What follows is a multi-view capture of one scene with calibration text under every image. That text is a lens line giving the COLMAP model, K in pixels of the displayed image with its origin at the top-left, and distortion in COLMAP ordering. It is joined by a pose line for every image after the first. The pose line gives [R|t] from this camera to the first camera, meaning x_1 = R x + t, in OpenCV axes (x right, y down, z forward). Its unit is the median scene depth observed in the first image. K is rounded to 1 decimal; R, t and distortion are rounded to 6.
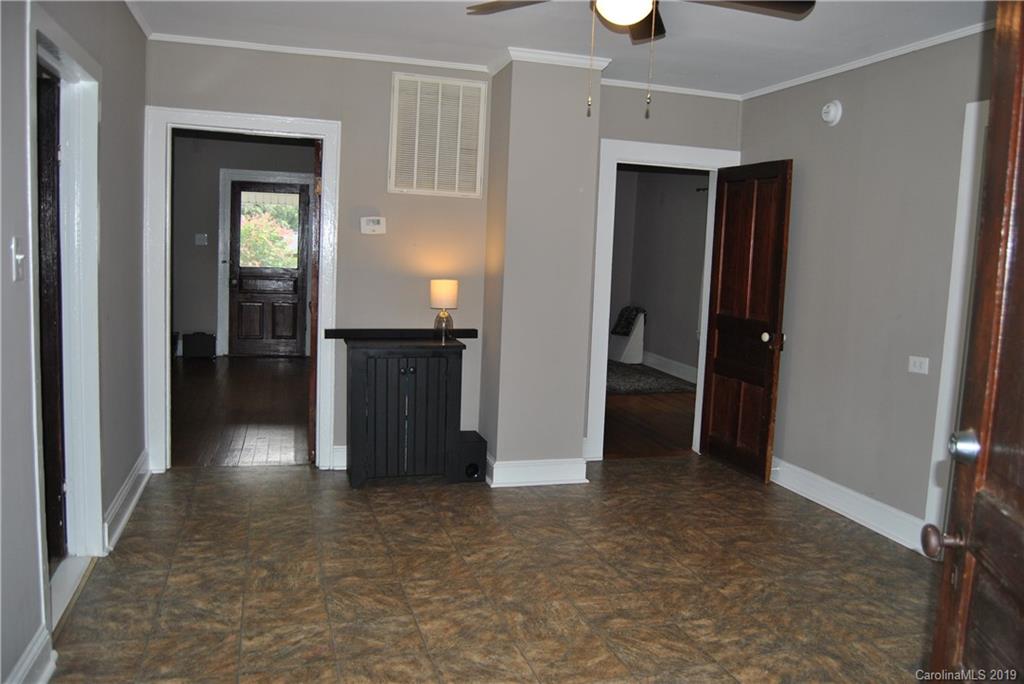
lens RADIAL K [[808.0, 0, 518.1], [0, 808.0, 343.9], [0, 0, 1]] dist [-0.099688, 0.047839]
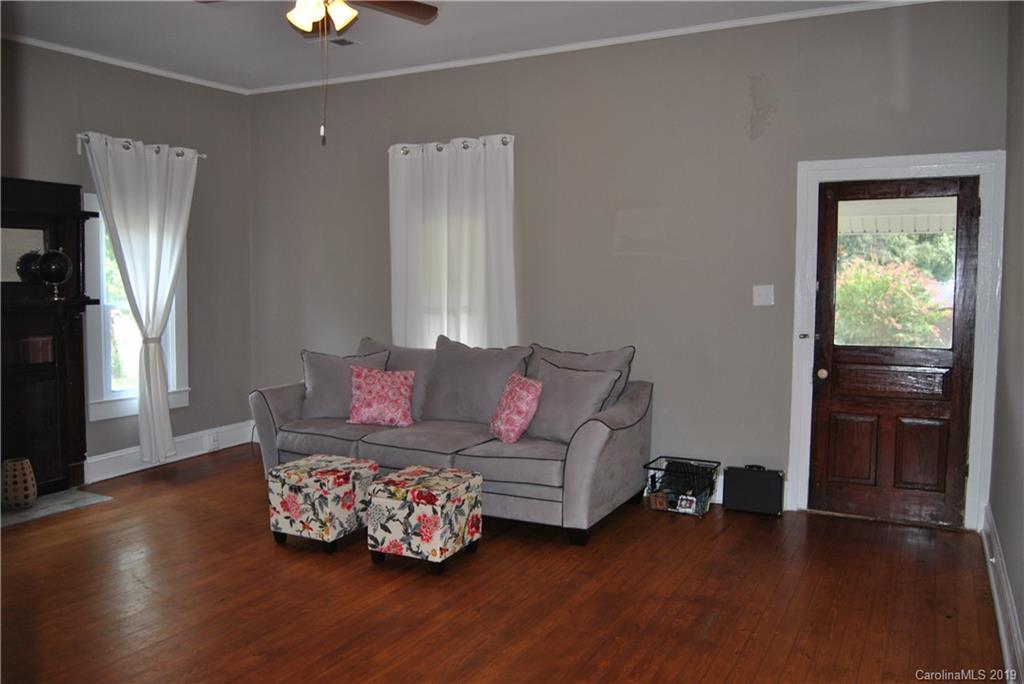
lens RADIAL K [[808.0, 0, 518.1], [0, 808.0, 343.9], [0, 0, 1]] dist [-0.099688, 0.047839]
pose [[0.724398, 0.004920, -0.689365, -0.140409], [-0.051445, 0.997572, -0.046940, -0.062810], [0.687460, 0.069467, 0.722892, 0.484663]]
